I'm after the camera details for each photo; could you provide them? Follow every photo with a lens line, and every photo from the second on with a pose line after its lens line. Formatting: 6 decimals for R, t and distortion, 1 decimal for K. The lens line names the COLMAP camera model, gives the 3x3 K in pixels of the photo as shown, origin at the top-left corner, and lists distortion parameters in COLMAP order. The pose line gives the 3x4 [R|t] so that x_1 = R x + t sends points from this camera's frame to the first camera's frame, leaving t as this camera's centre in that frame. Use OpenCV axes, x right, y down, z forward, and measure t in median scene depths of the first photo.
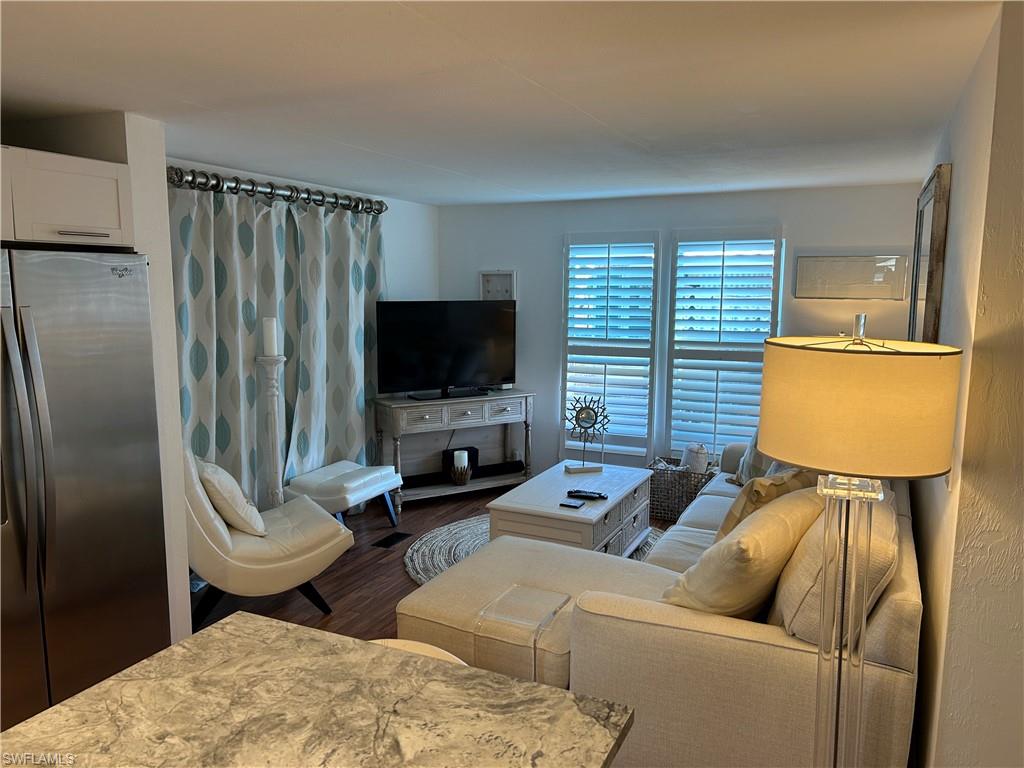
lens RADIAL K [[768.1, 0, 513.3], [0, 768.1, 383.9], [0, 0, 1]] dist [0.045011, -0.028876]
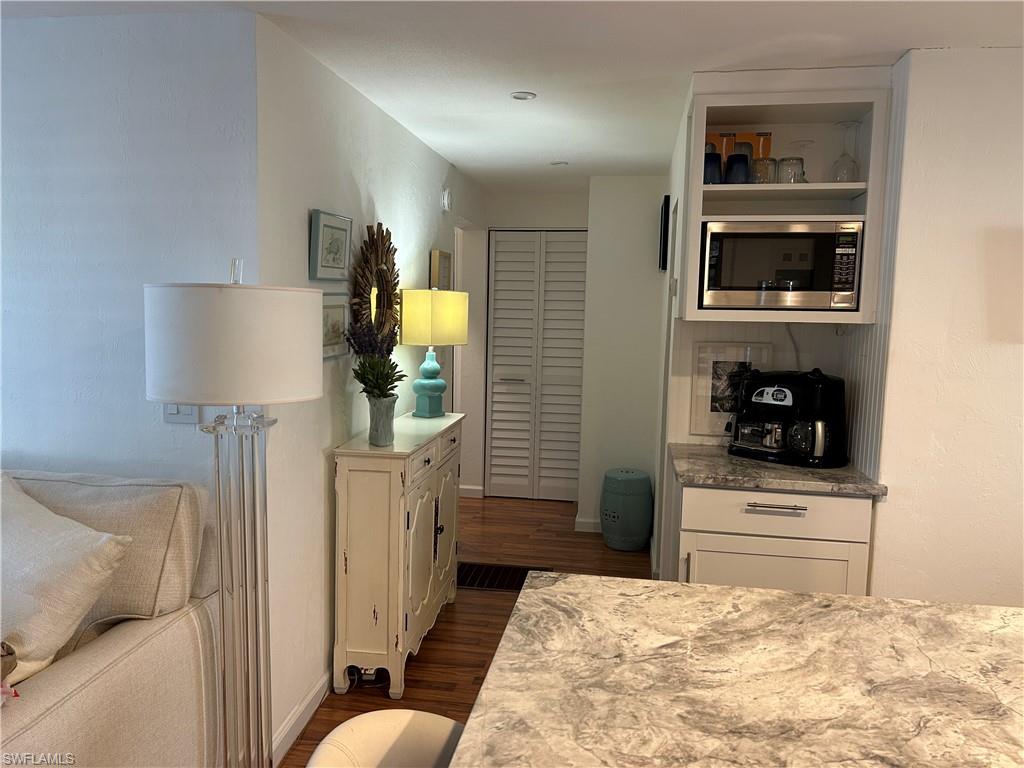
lens RADIAL K [[768.1, 0, 515.9], [0, 768.1, 387.1], [0, 0, 1]] dist [0.045011, -0.028876]
pose [[-0.272789, -0.120111, 0.954547, -0.933150], [0.098019, 0.983543, 0.151771, -0.050648], [-0.957068, 0.134965, -0.256527, 1.257439]]
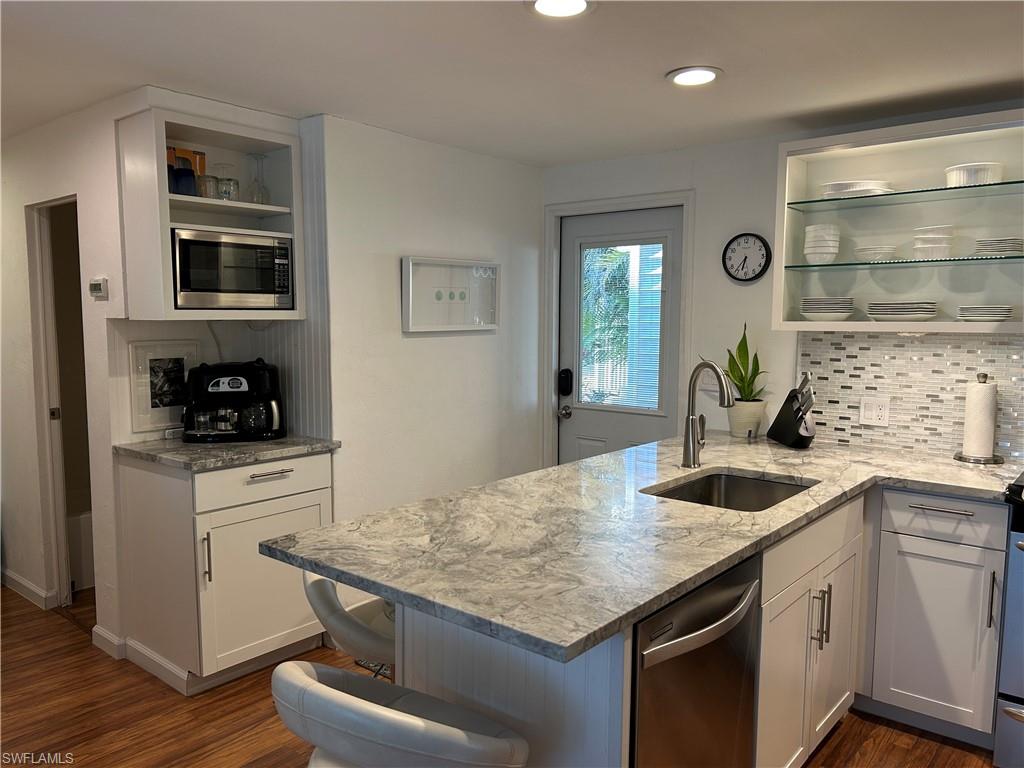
lens RADIAL K [[768.1, 0, 509.8], [0, 768.1, 387.8], [0, 0, 1]] dist [0.045011, -0.028876]
pose [[-0.965202, -0.039503, 0.258506, -0.601975], [0.018814, 0.975473, 0.219311, -0.137607], [-0.260829, 0.216543, -0.940785, 2.058725]]
